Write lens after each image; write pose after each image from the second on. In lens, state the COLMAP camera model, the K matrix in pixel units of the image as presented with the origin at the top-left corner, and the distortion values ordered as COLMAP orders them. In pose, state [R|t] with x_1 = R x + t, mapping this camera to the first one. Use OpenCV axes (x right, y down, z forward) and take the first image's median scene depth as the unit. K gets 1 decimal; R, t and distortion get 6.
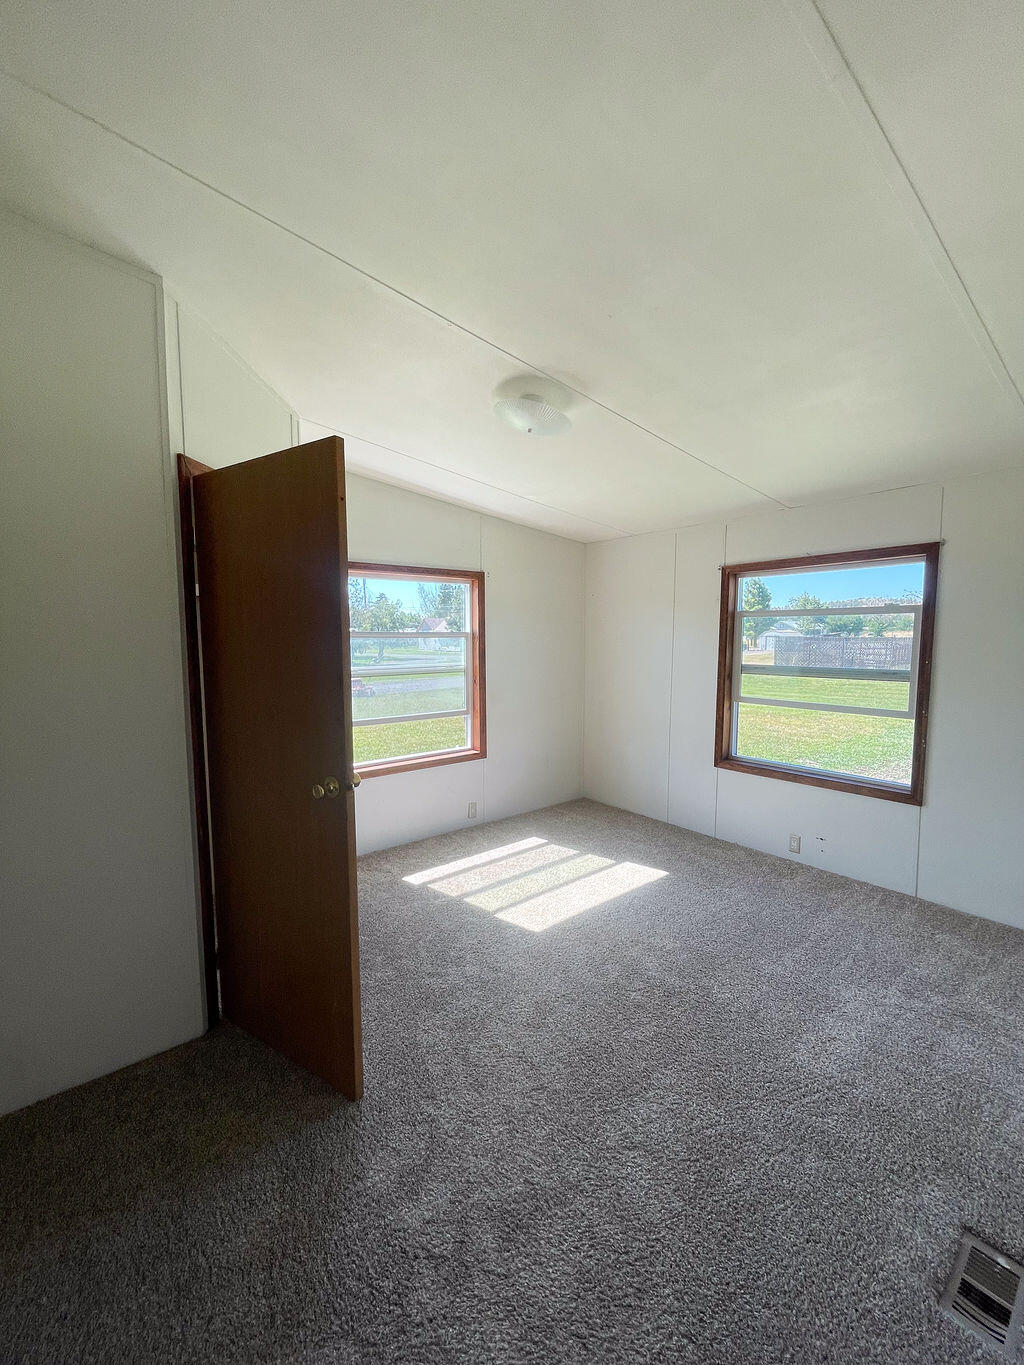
lens RADIAL K [[568.9, 0, 506.1], [0, 568.9, 683.6], [0, 0, 1]] dist [-0.002144, -0.000787]
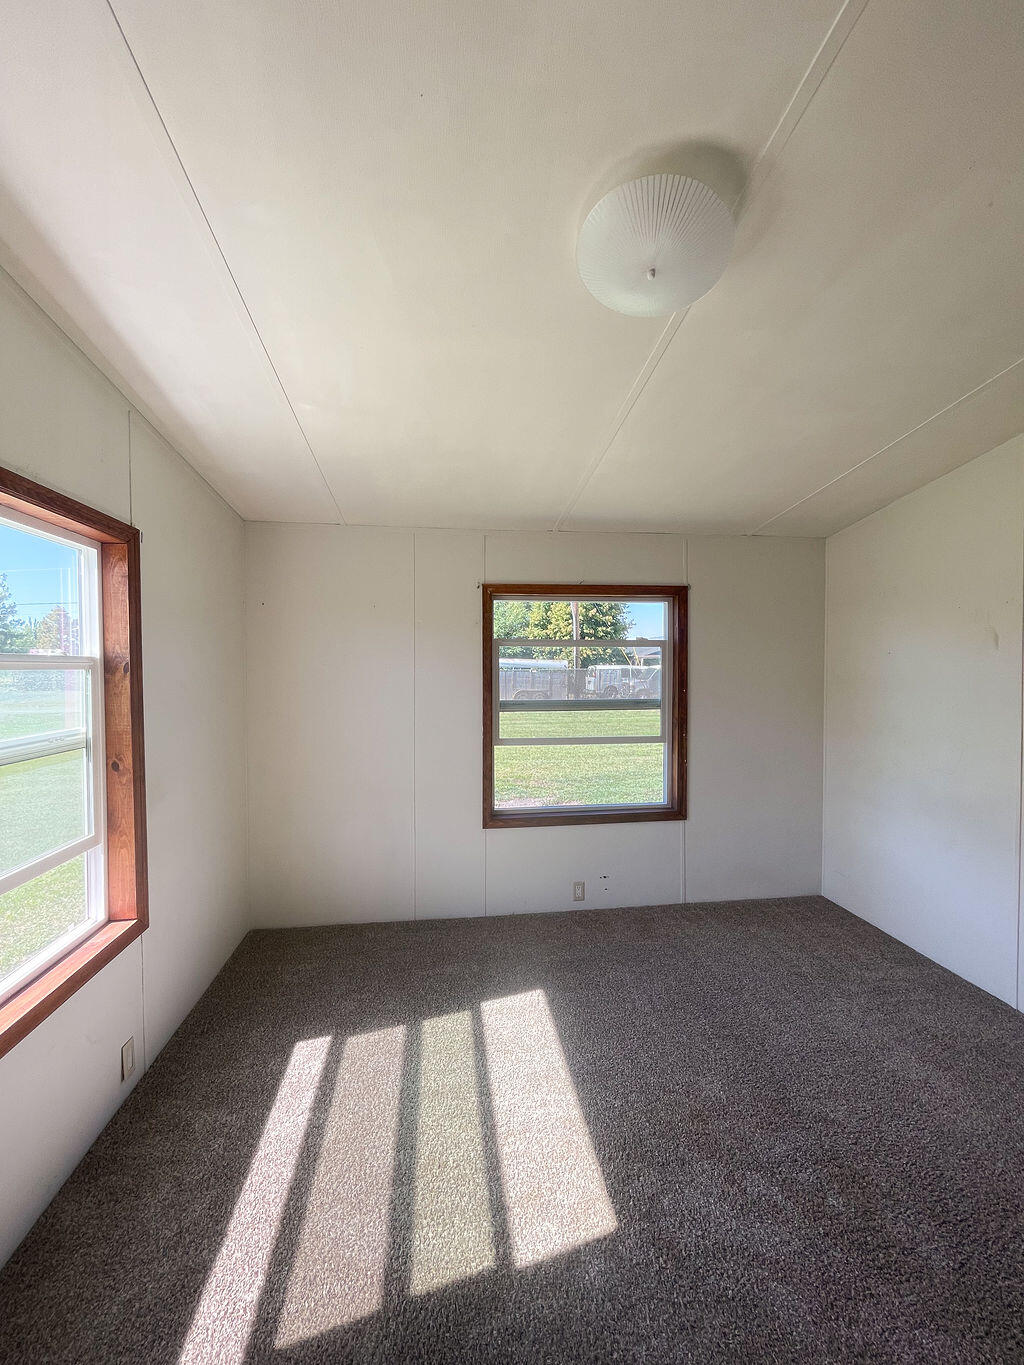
lens RADIAL K [[568.9, 0, 506.1], [0, 568.9, 683.6], [0, 0, 1]] dist [-0.002144, -0.000787]
pose [[0.499553, -0.021315, 0.866021, -0.340415], [0.068258, 0.997558, -0.014822, -0.049549], [-0.863590, 0.066517, 0.499788, 0.605966]]
